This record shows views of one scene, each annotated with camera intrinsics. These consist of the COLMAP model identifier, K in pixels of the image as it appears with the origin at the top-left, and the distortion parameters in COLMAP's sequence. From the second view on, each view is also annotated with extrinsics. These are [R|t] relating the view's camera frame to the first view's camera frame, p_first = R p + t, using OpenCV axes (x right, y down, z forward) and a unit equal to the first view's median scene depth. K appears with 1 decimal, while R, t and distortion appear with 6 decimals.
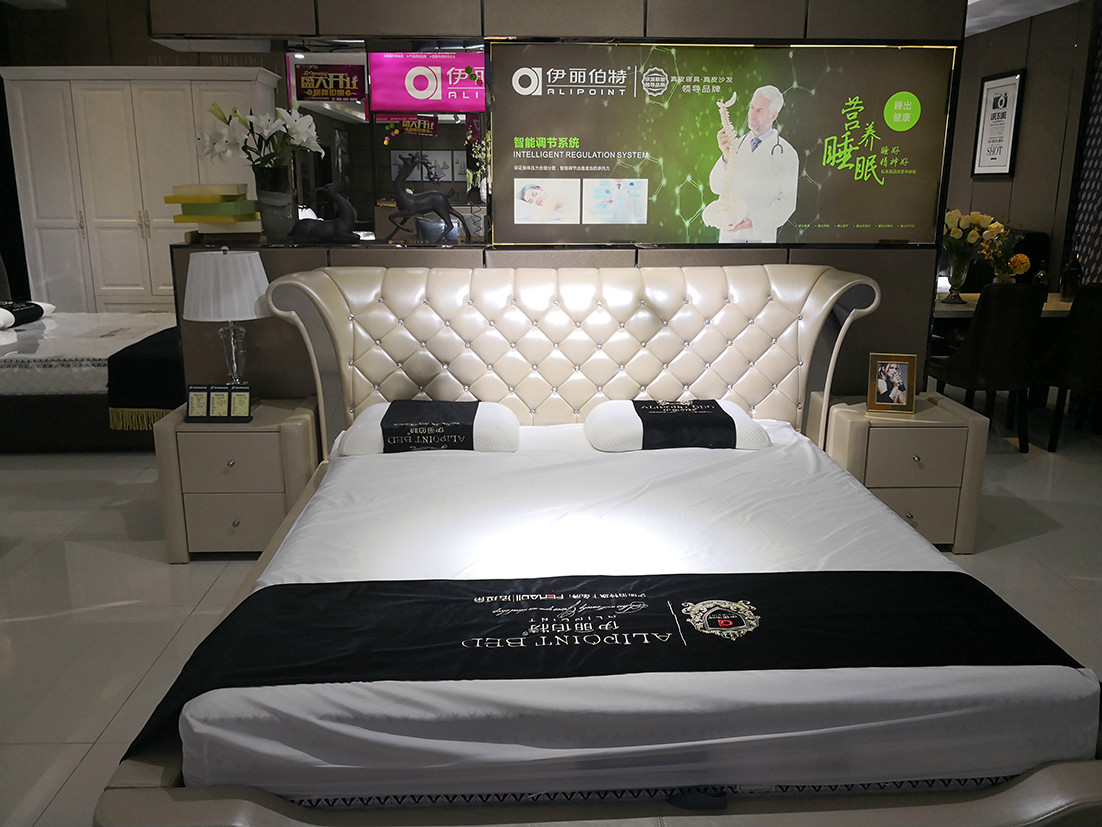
lens RADIAL K [[893.1, 0, 559.9], [0, 893.1, 408.7], [0, 0, 1]] dist [0.010382, -0.036968]
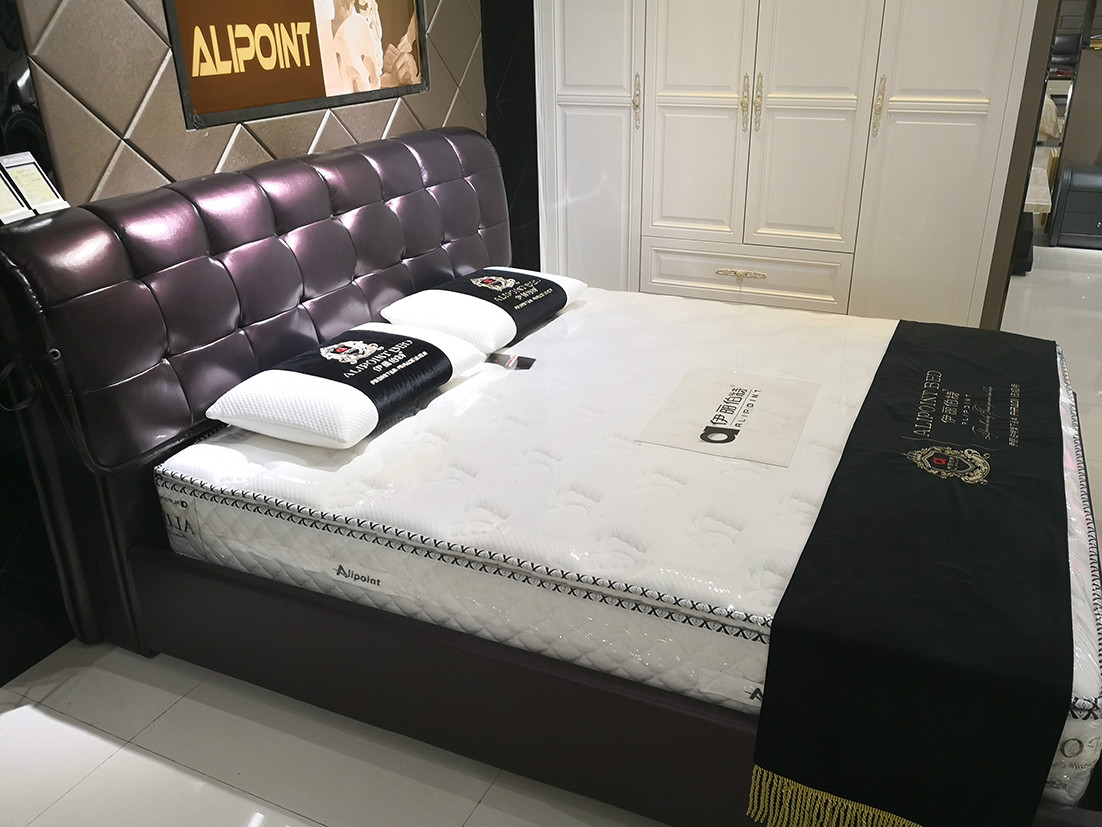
lens RADIAL K [[893.1, 0, 557.8], [0, 893.1, 426.6], [0, 0, 1]] dist [0.010382, -0.036968]
pose [[0.880865, 0.179350, -0.438077, -0.314639], [-0.091501, 0.972504, 0.214159, -0.129811], [0.464441, -0.148561, 0.873055, 0.494197]]
